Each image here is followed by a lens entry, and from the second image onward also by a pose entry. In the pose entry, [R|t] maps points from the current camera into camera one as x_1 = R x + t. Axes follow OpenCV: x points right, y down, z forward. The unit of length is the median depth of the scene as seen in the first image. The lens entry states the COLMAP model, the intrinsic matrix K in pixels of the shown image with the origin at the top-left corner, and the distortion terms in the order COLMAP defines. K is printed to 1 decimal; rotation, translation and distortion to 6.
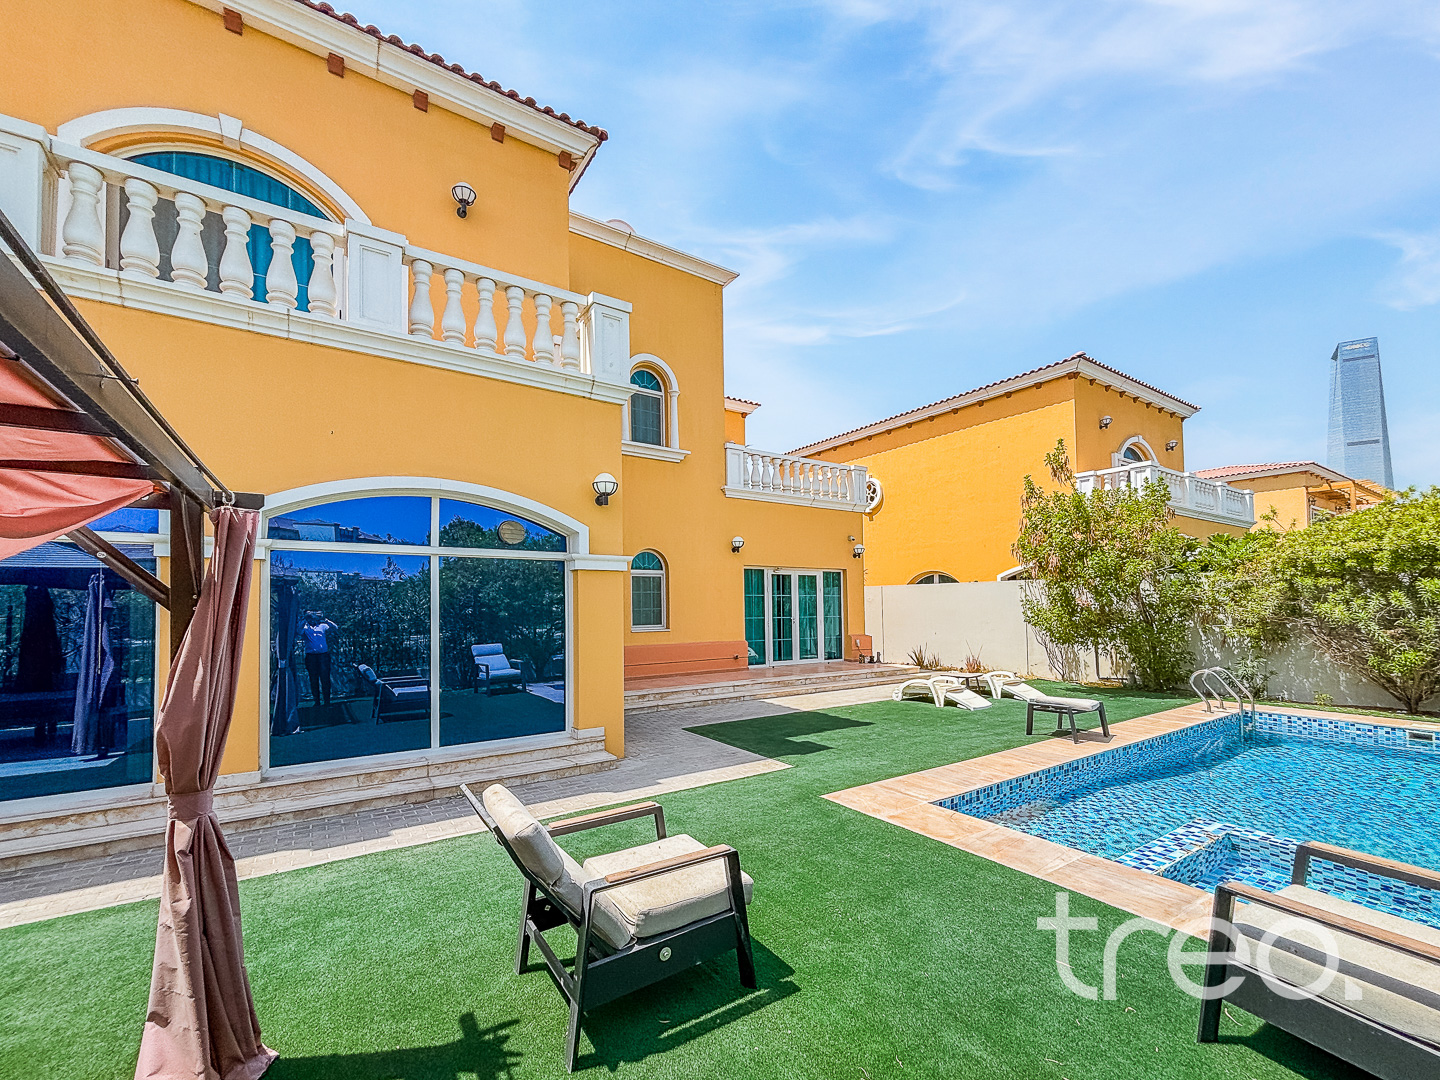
lens RADIAL K [[595.8, 0, 720.2], [0, 595.8, 587.0], [0, 0, 1]] dist [0.008460, -0.002061]
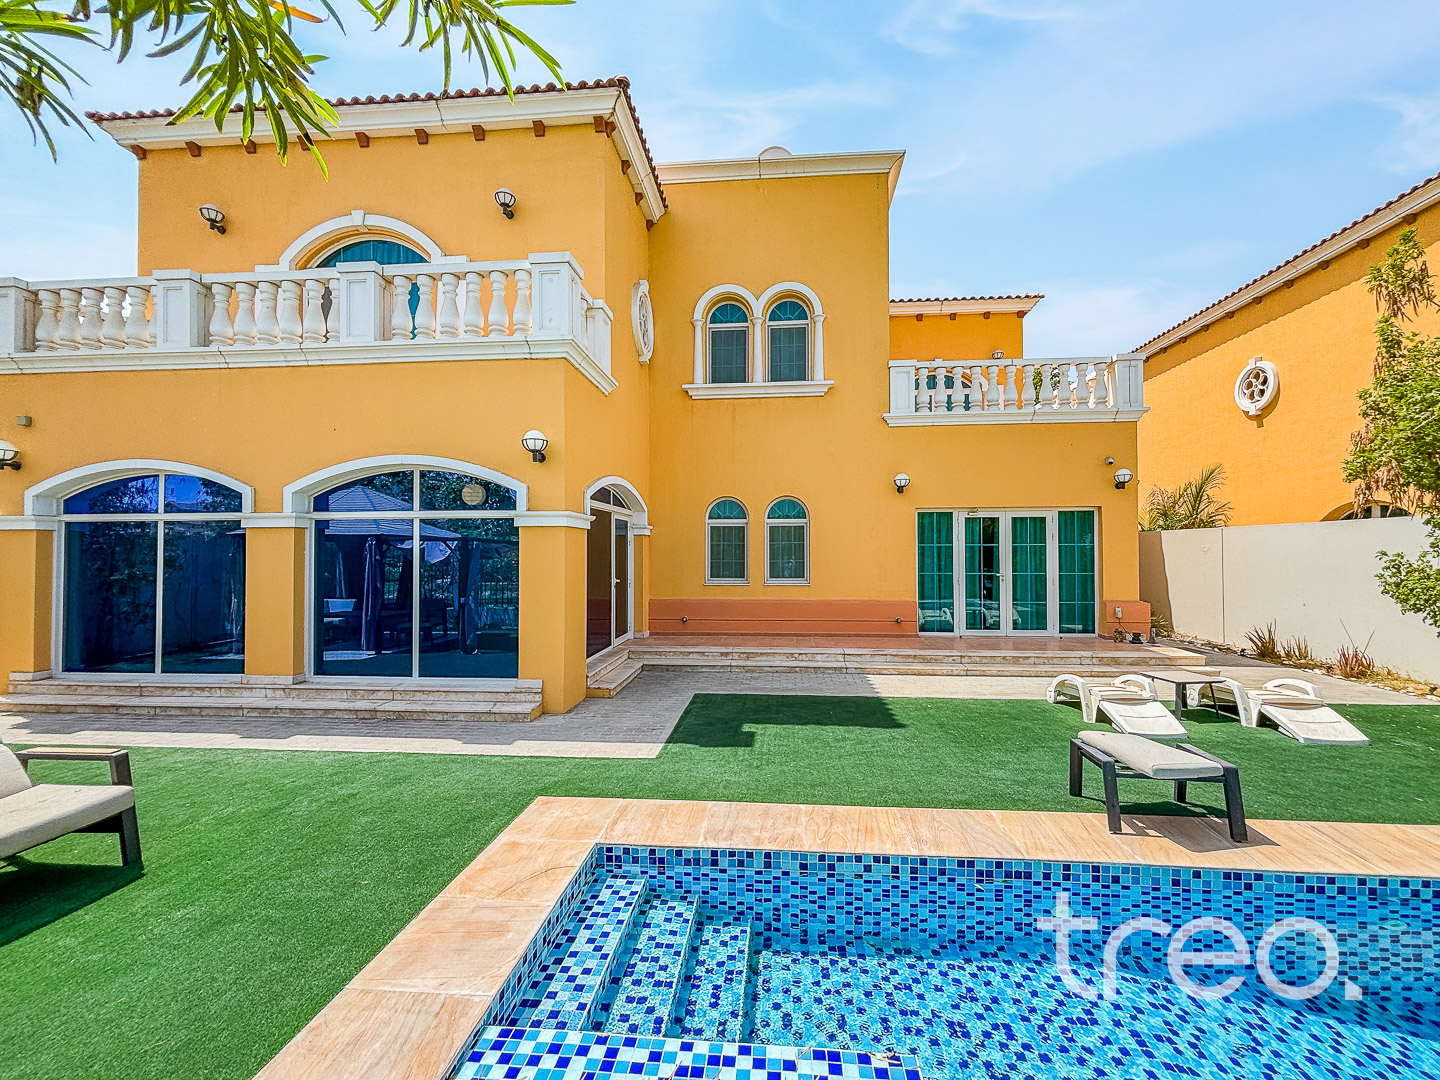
lens RADIAL K [[595.8, 0, 741.5], [0, 595.8, 545.2], [0, 0, 1]] dist [0.008460, -0.002061]
pose [[0.782658, -0.004745, -0.622434, 0.651803], [0.018105, 0.999721, 0.015144, -0.004186], [0.622188, -0.023122, 0.782526, 0.384355]]
